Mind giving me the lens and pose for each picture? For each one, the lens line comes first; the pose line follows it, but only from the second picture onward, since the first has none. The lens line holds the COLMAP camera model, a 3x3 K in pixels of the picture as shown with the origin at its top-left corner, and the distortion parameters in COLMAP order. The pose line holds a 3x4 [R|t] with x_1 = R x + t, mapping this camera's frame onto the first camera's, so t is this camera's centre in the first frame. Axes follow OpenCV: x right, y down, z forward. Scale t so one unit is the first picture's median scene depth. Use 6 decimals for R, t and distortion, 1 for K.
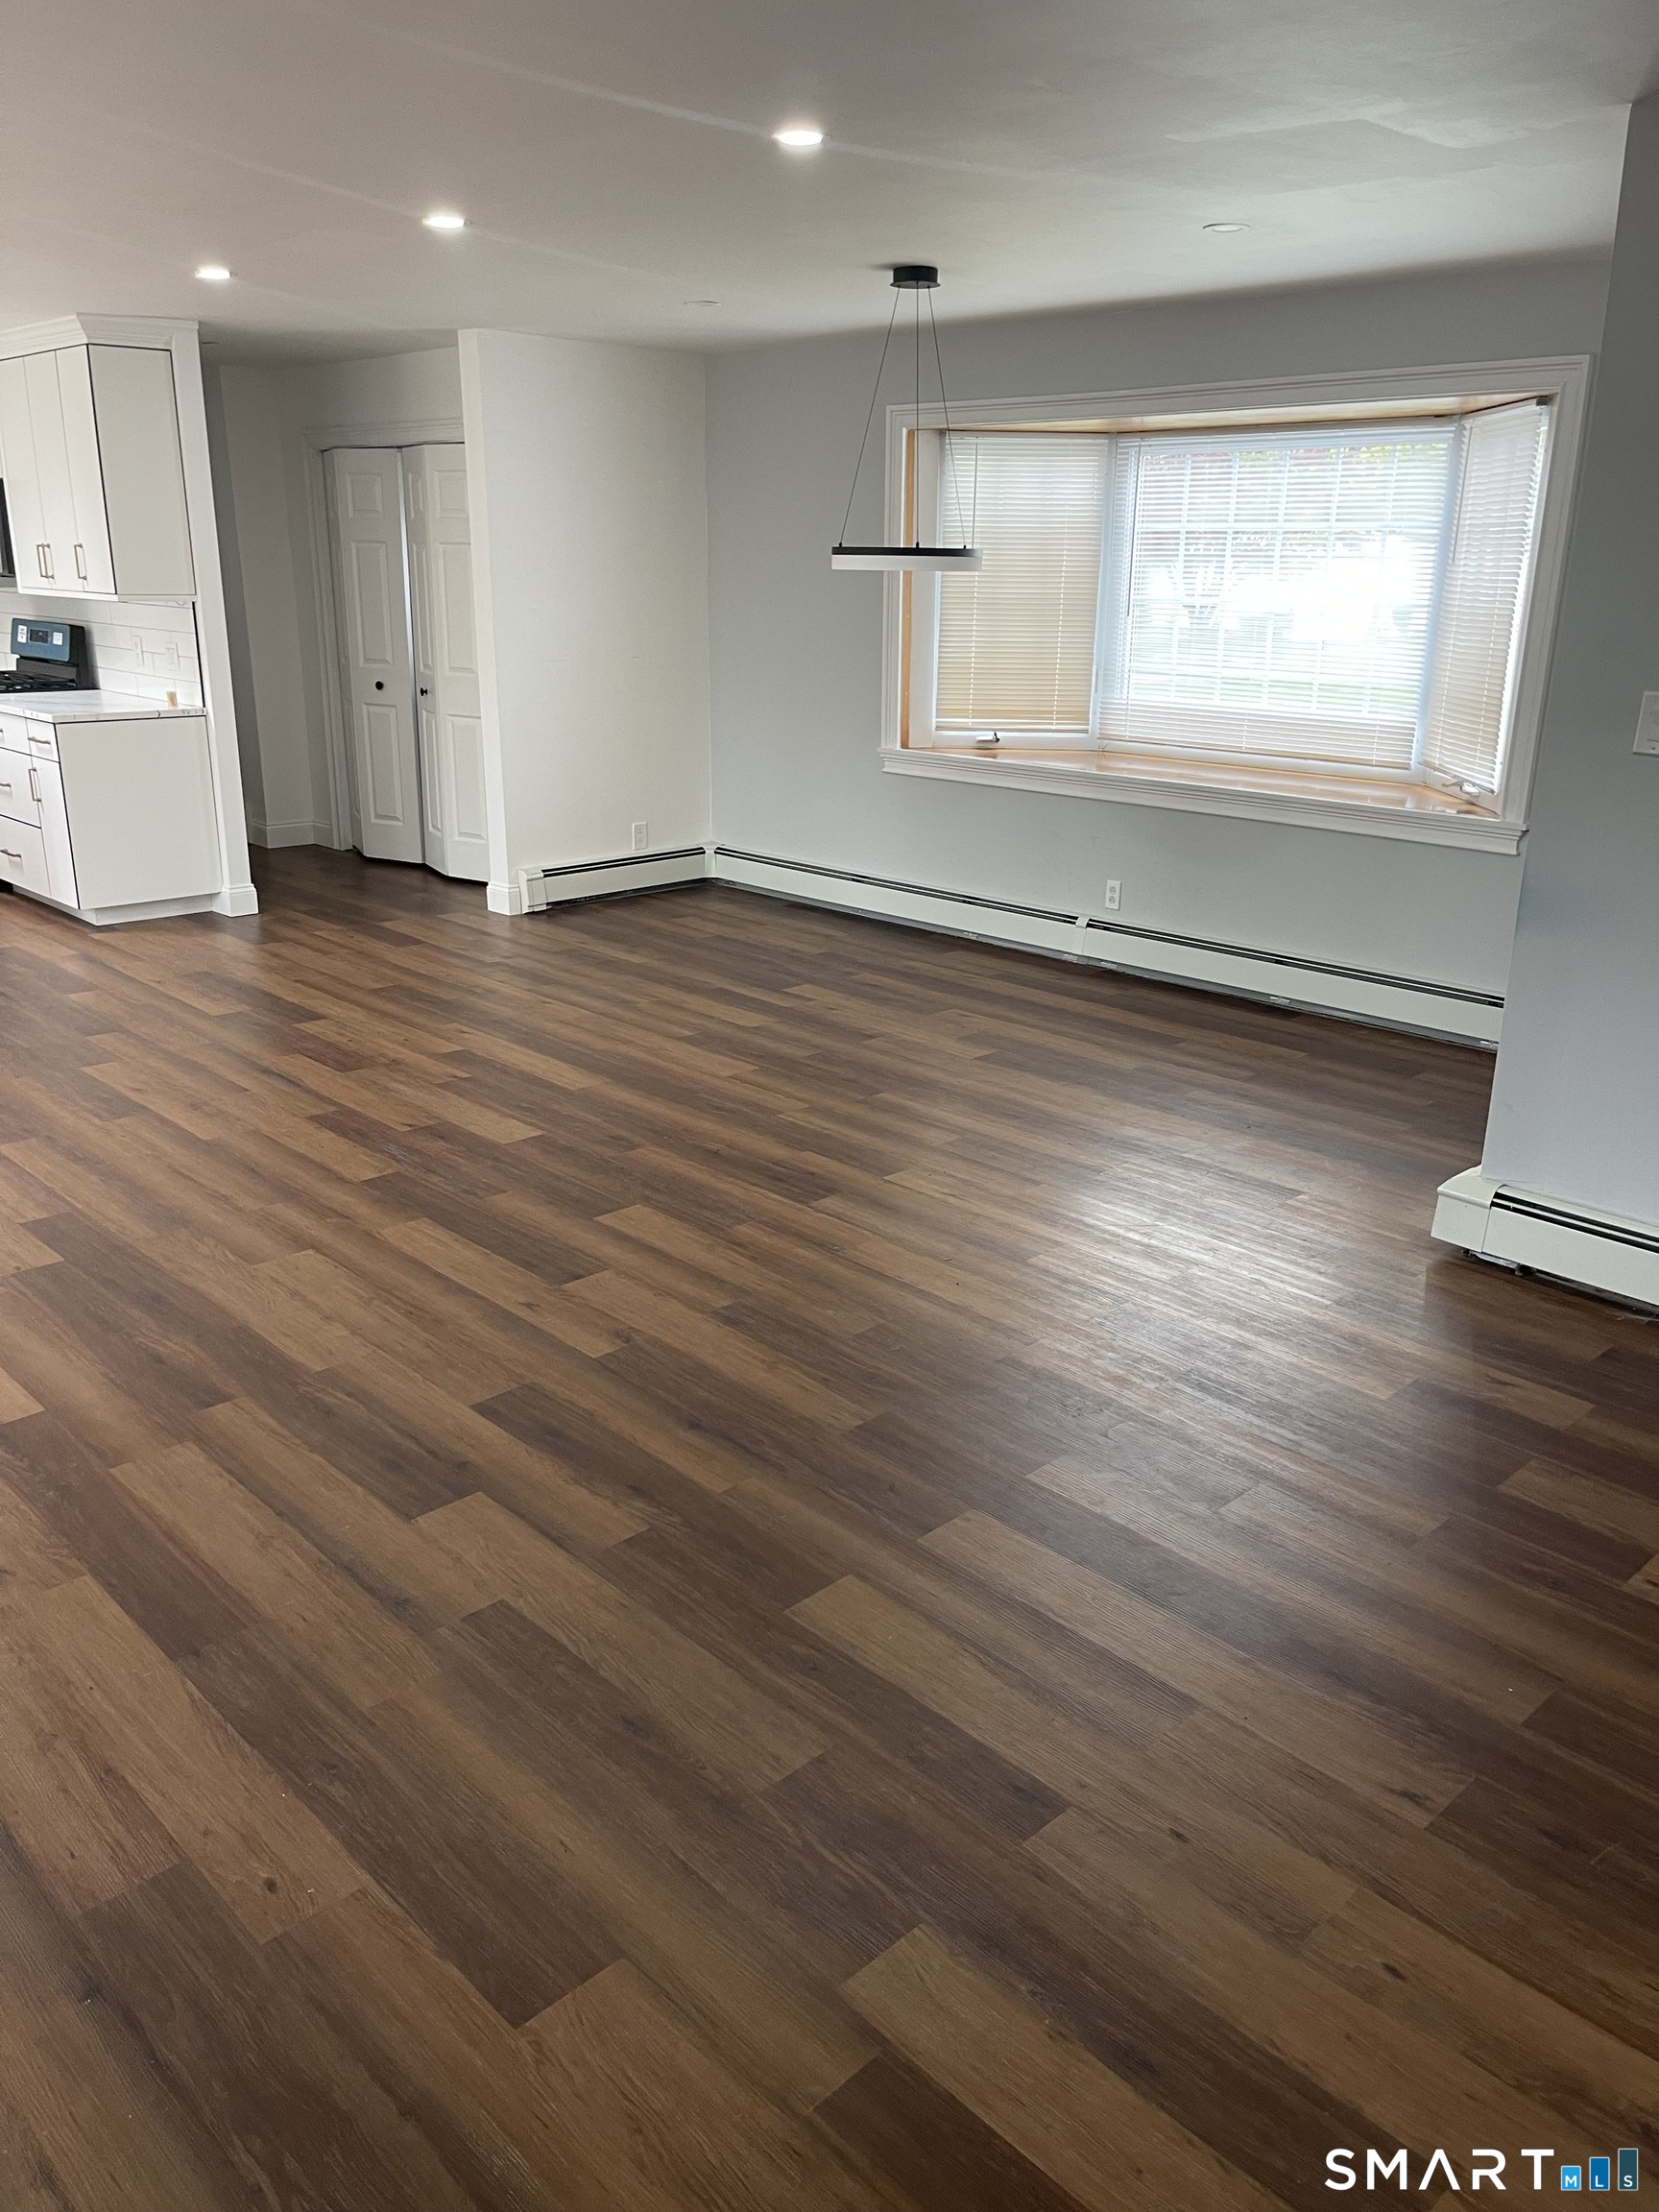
lens RADIAL K [[1645.6, 0, 813.1], [0, 1645.6, 1117.9], [0, 0, 1]] dist [0.046582, -0.071501]
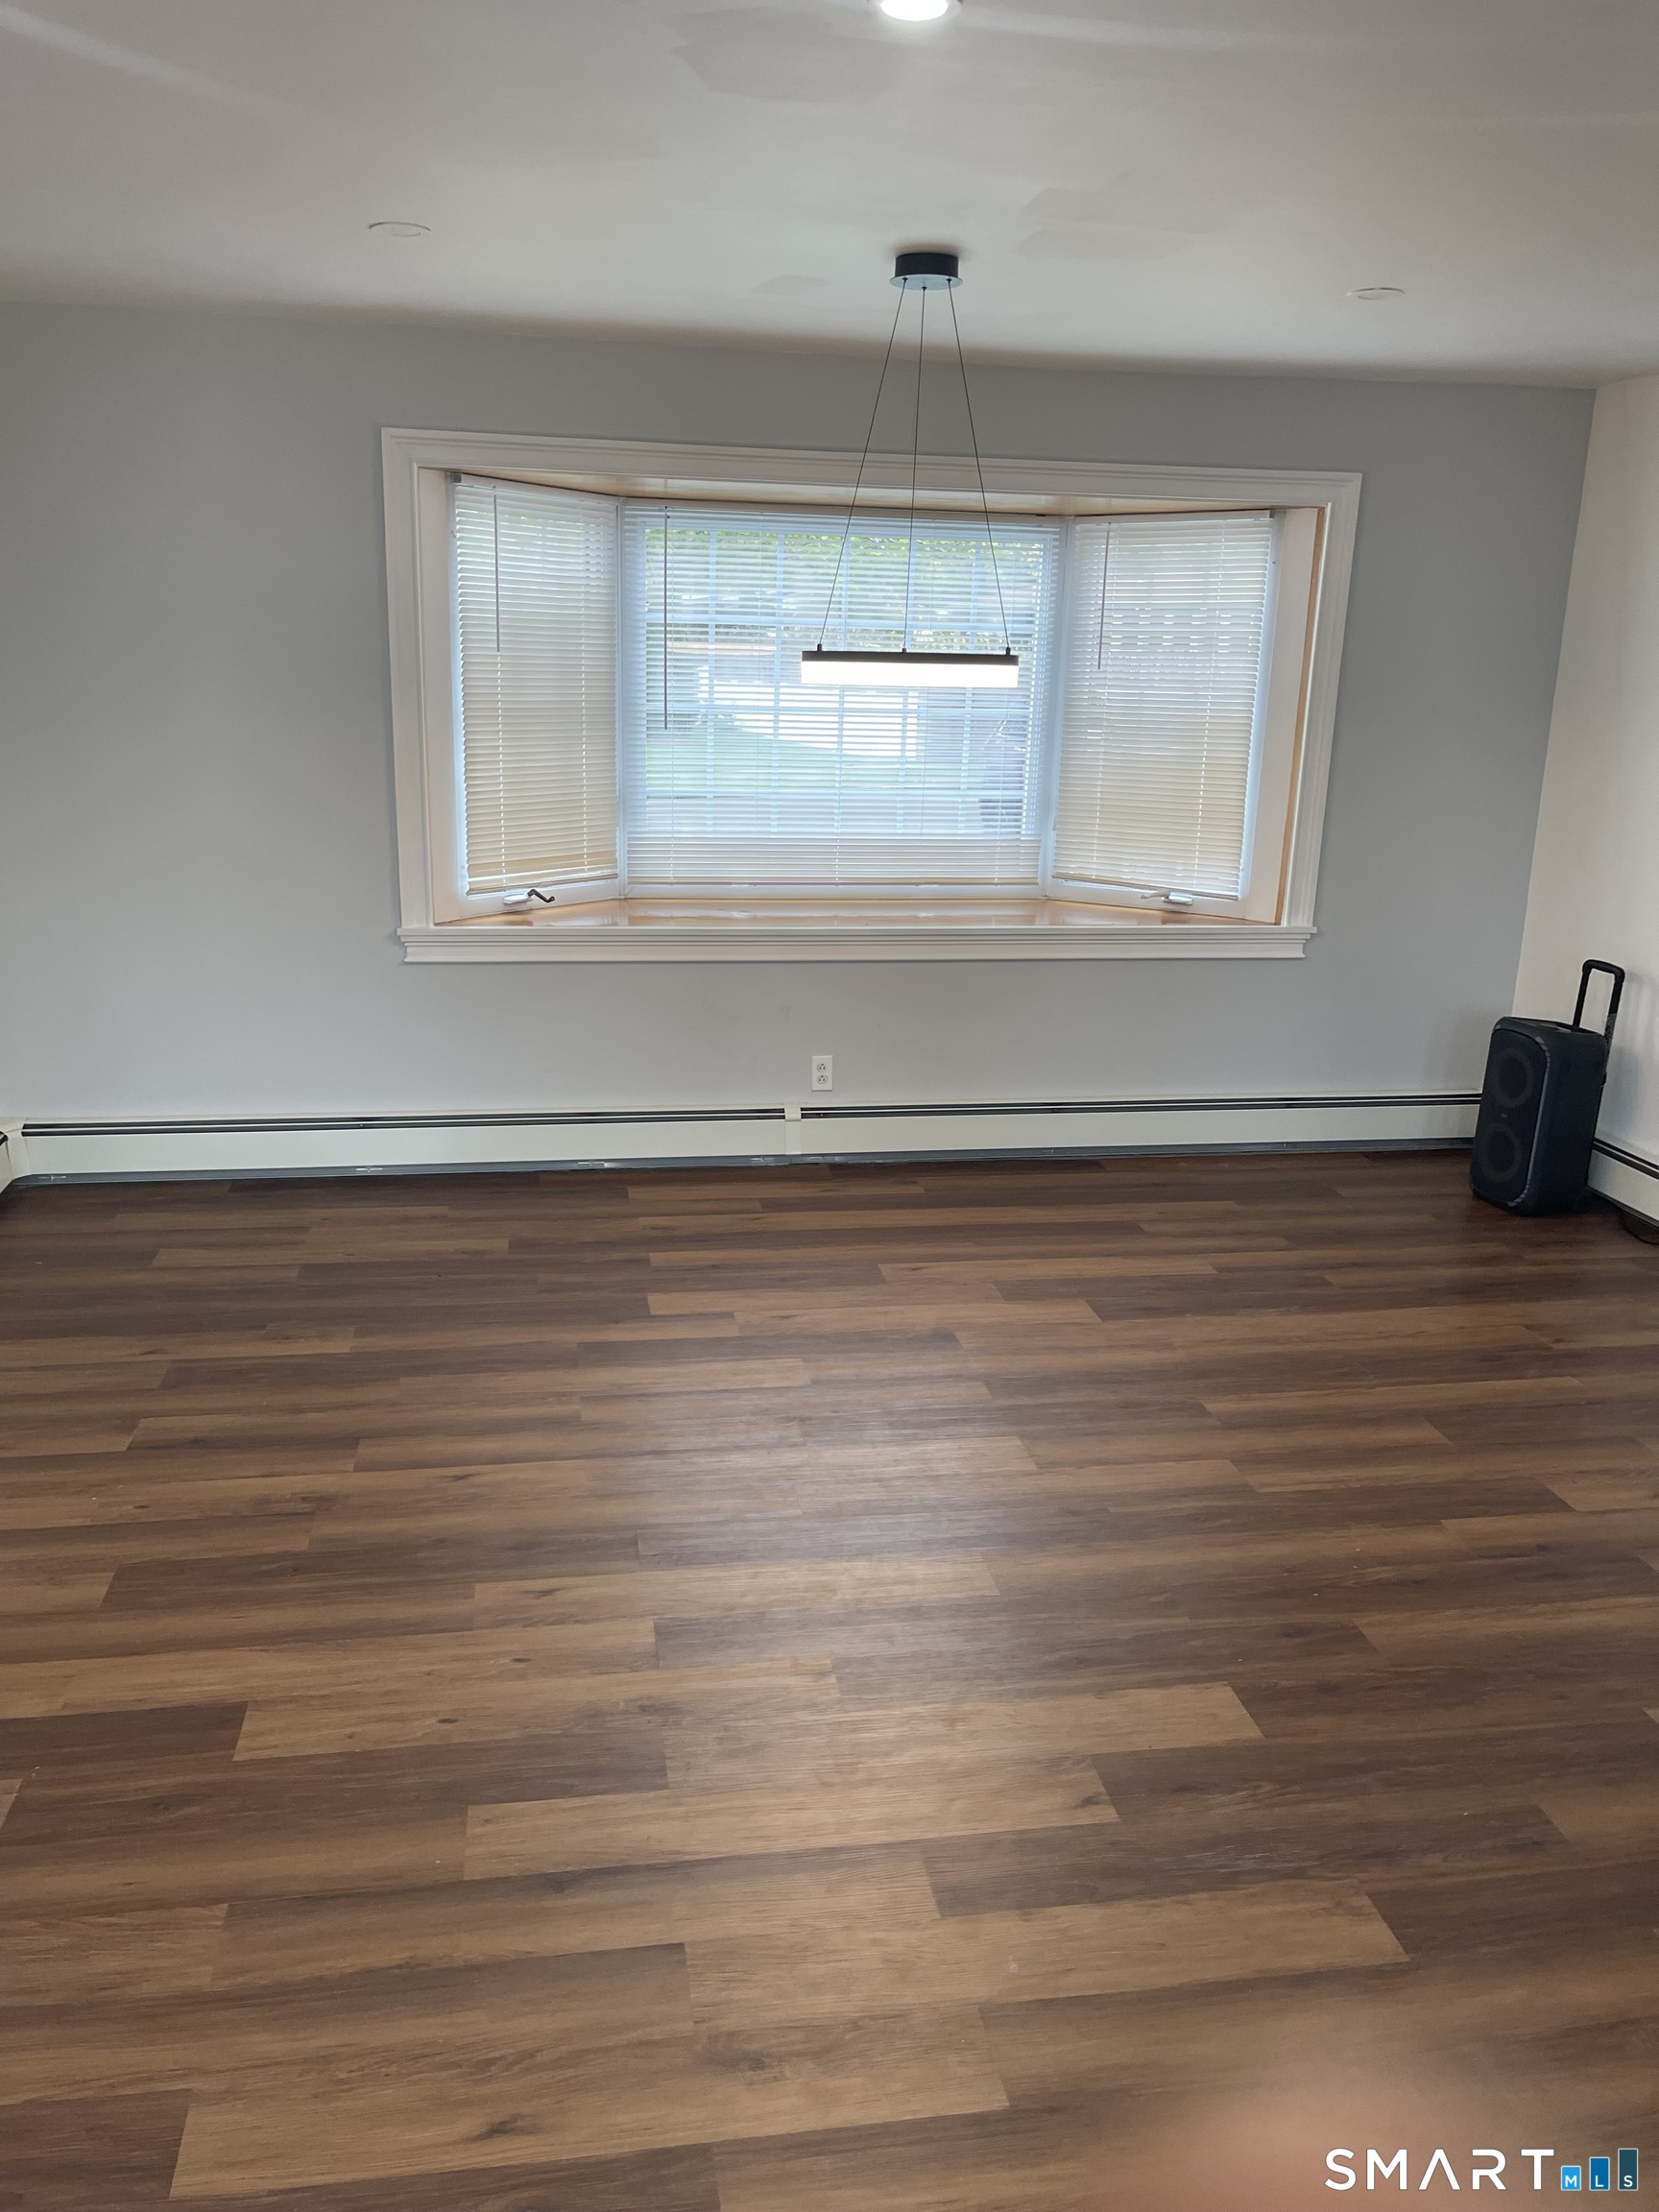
lens RADIAL K [[1645.6, 0, 827.1], [0, 1645.6, 1117.6], [0, 0, 1]] dist [0.046582, -0.071501]
pose [[0.567159, -0.218268, 0.794160, -0.456042], [0.248216, 0.964711, 0.087876, -0.183997], [-0.785315, 0.147283, 0.601322, 0.519963]]
